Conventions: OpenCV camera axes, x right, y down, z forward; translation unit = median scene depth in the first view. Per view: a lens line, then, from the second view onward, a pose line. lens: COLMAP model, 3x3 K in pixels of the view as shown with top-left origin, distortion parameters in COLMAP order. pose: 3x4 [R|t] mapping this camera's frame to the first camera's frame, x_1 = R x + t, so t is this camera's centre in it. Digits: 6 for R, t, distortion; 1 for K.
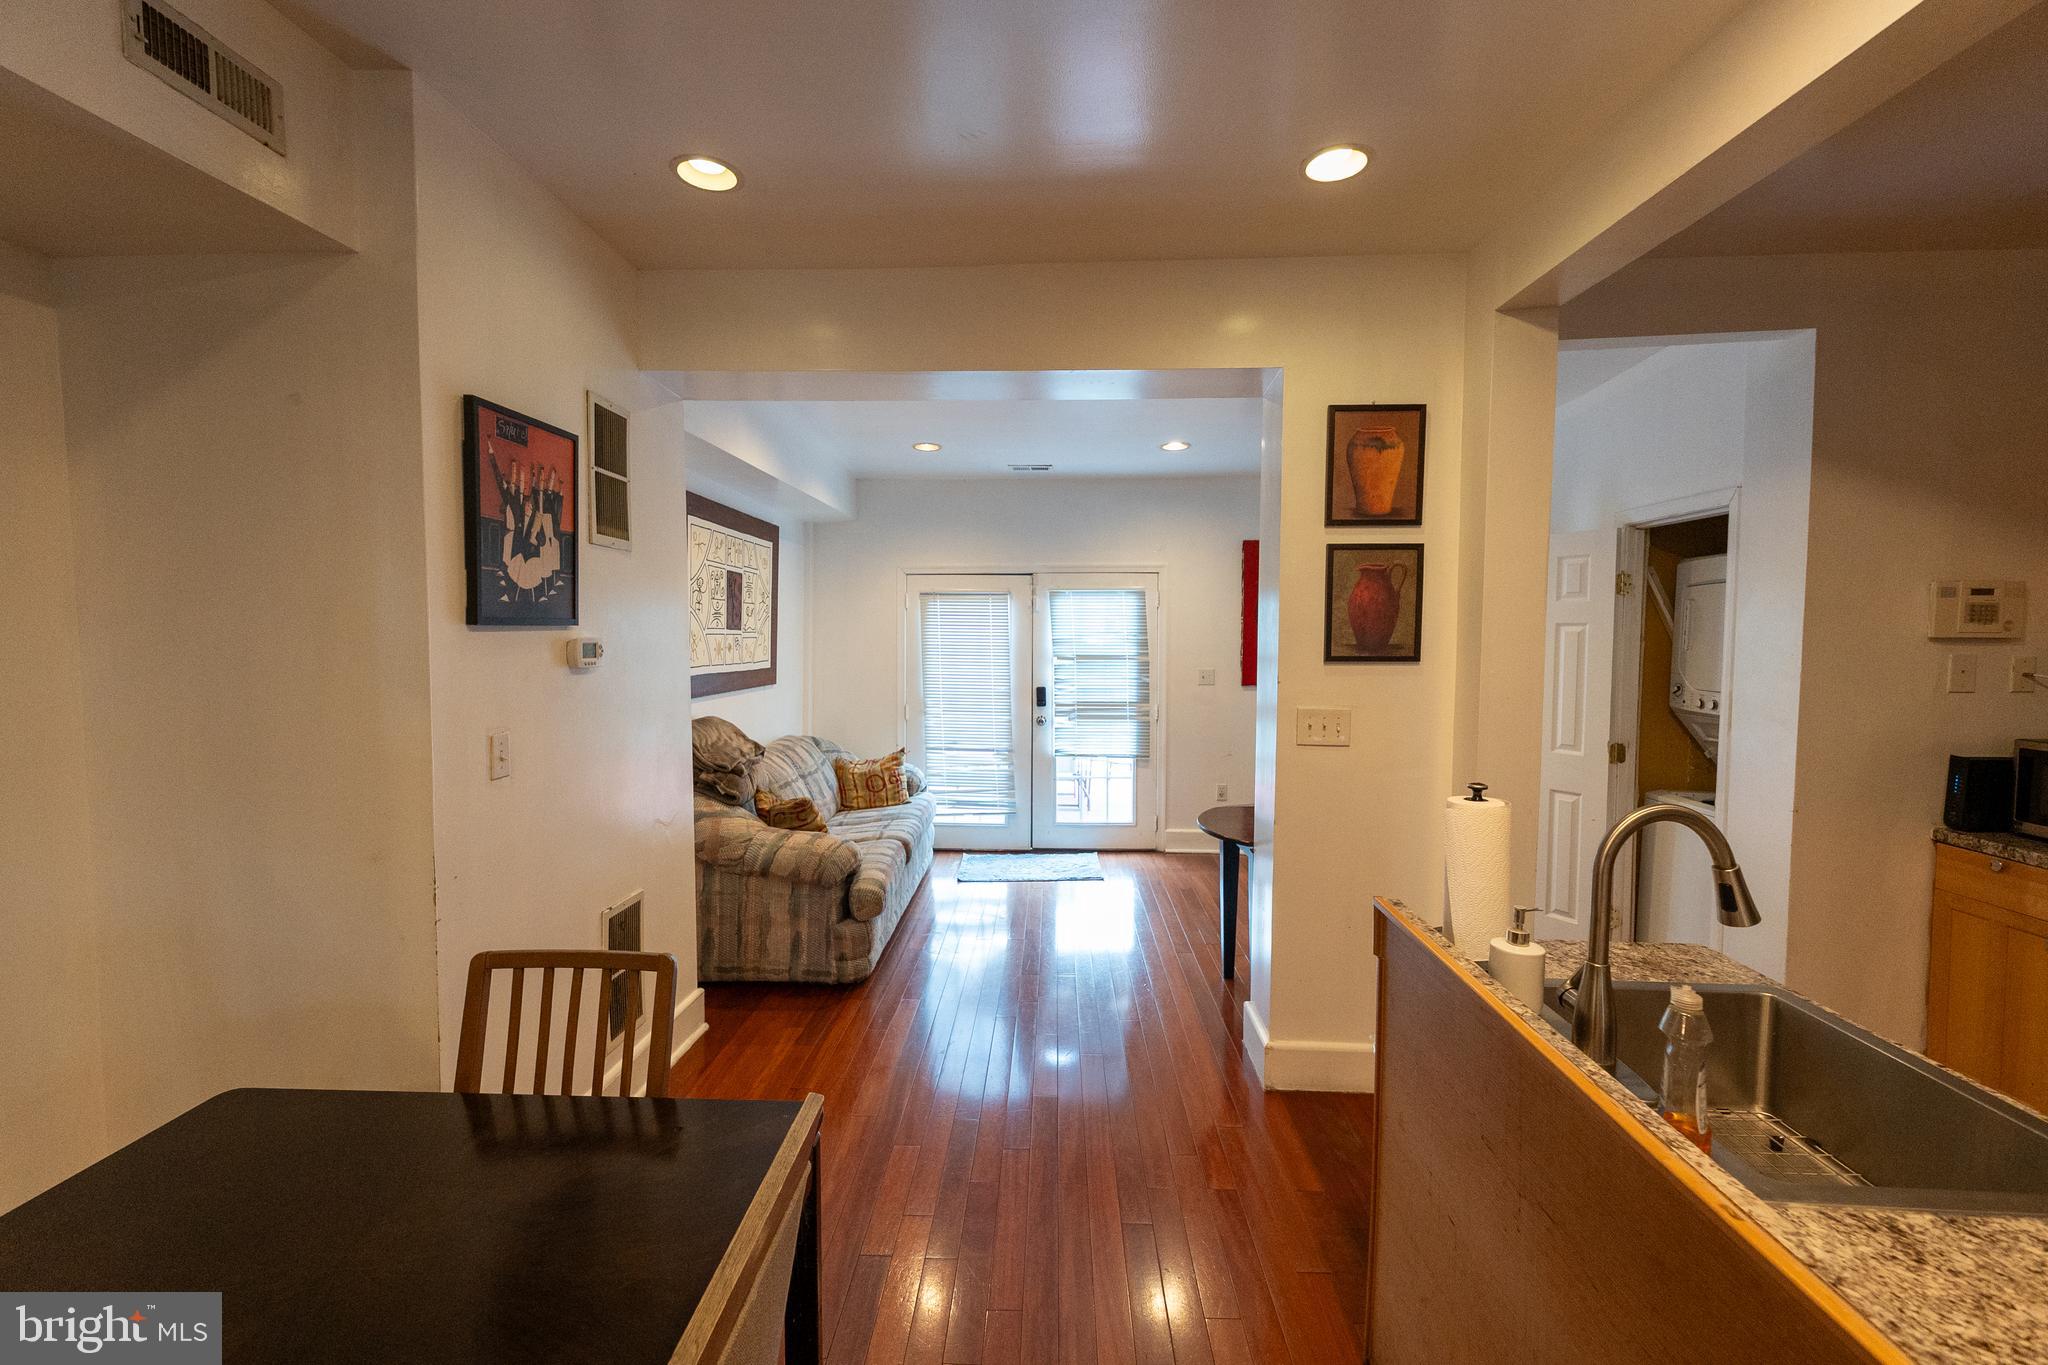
lens RADIAL K [[878.1, 0, 1026.4], [0, 878.1, 676.3], [0, 0, 1]] dist [-0.000336, -0.000102]
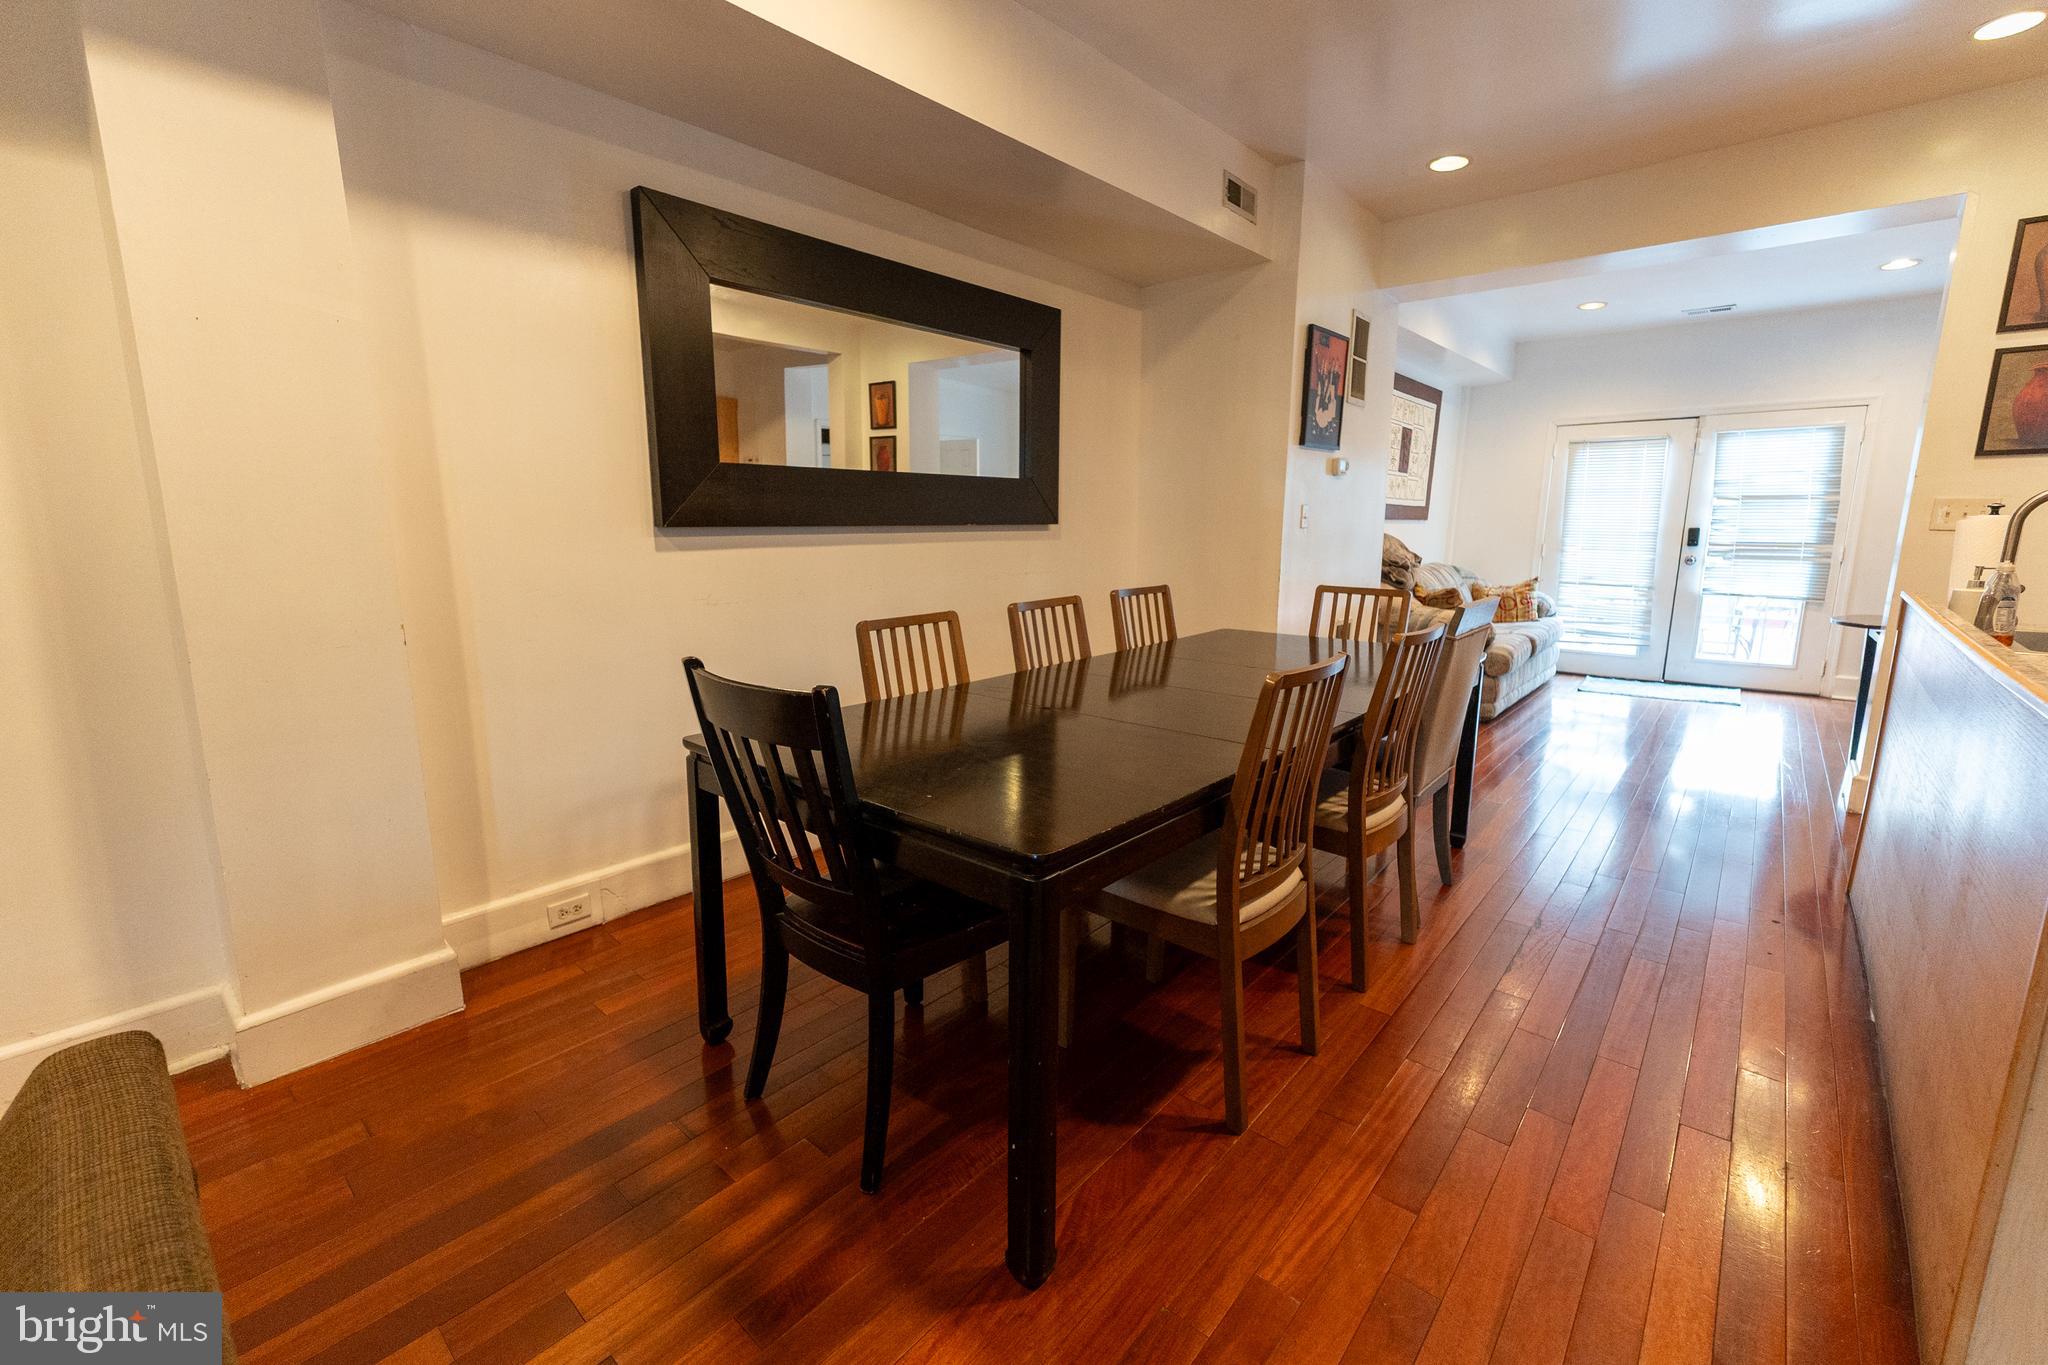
lens RADIAL K [[871.9, 0, 1010.2], [0, 871.9, 681.3], [0, 0, 1]] dist [0.001454, 0.000088]
pose [[0.778068, 0.110855, -0.618322, 0.054760], [-0.030124, 0.989758, 0.139541, 0.087695], [0.627458, -0.089946, 0.773438, -0.402235]]
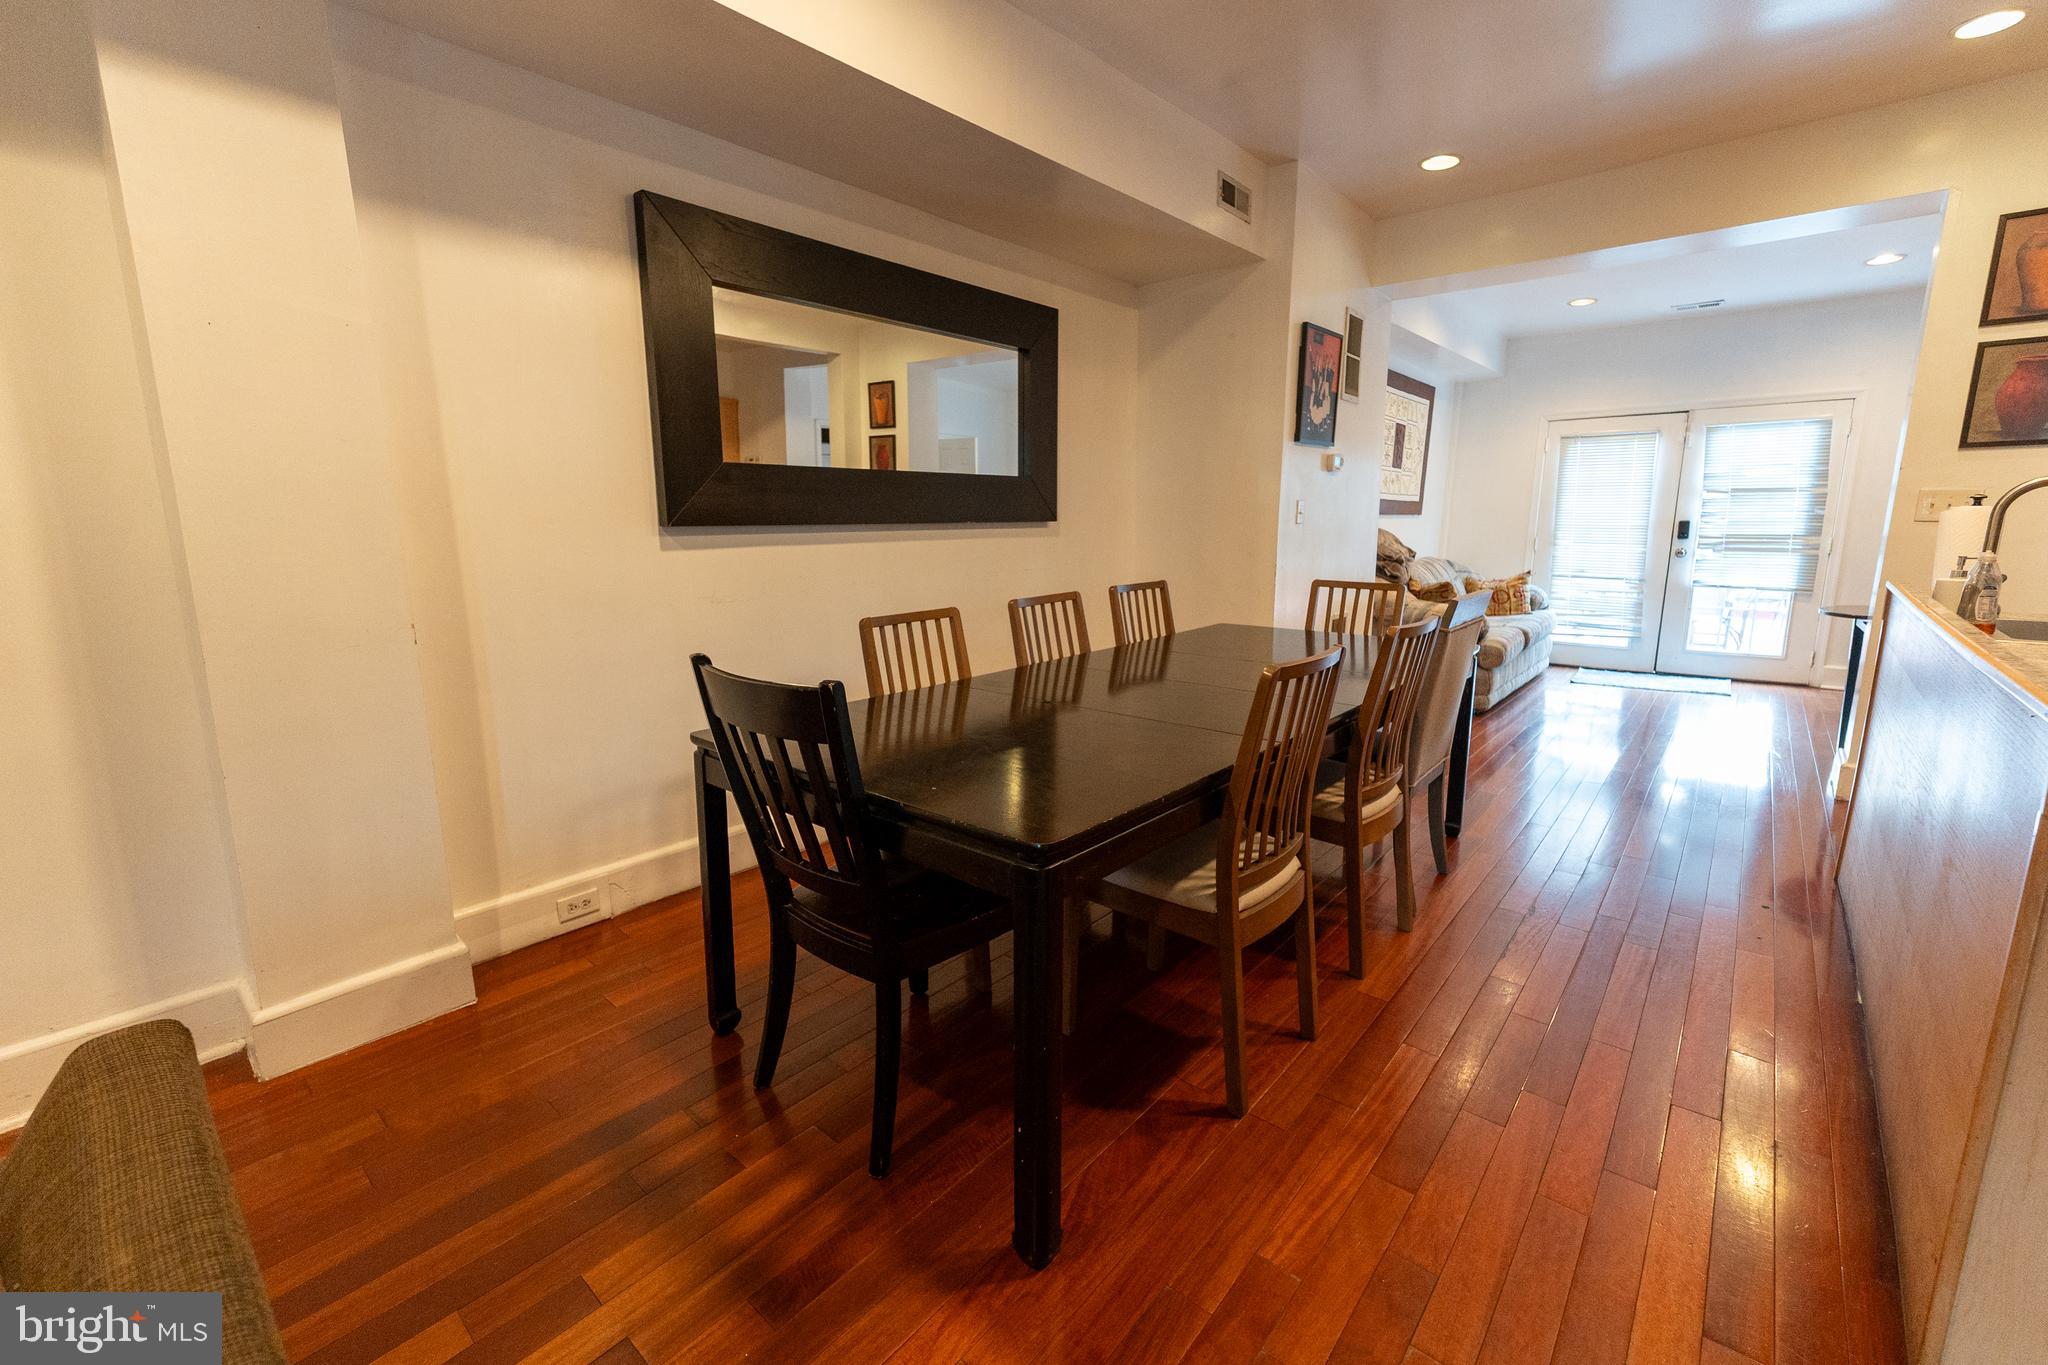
lens RADIAL K [[864.7, 0, 1011.3], [0, 864.7, 679.1], [0, 0, 1]] dist [0.001384, 0.000084]
pose [[0.780243, 0.106316, -0.616374, 0.056144], [-0.023492, 0.989734, 0.140978, 0.088240], [0.625035, -0.095517, 0.774731, -0.405974]]
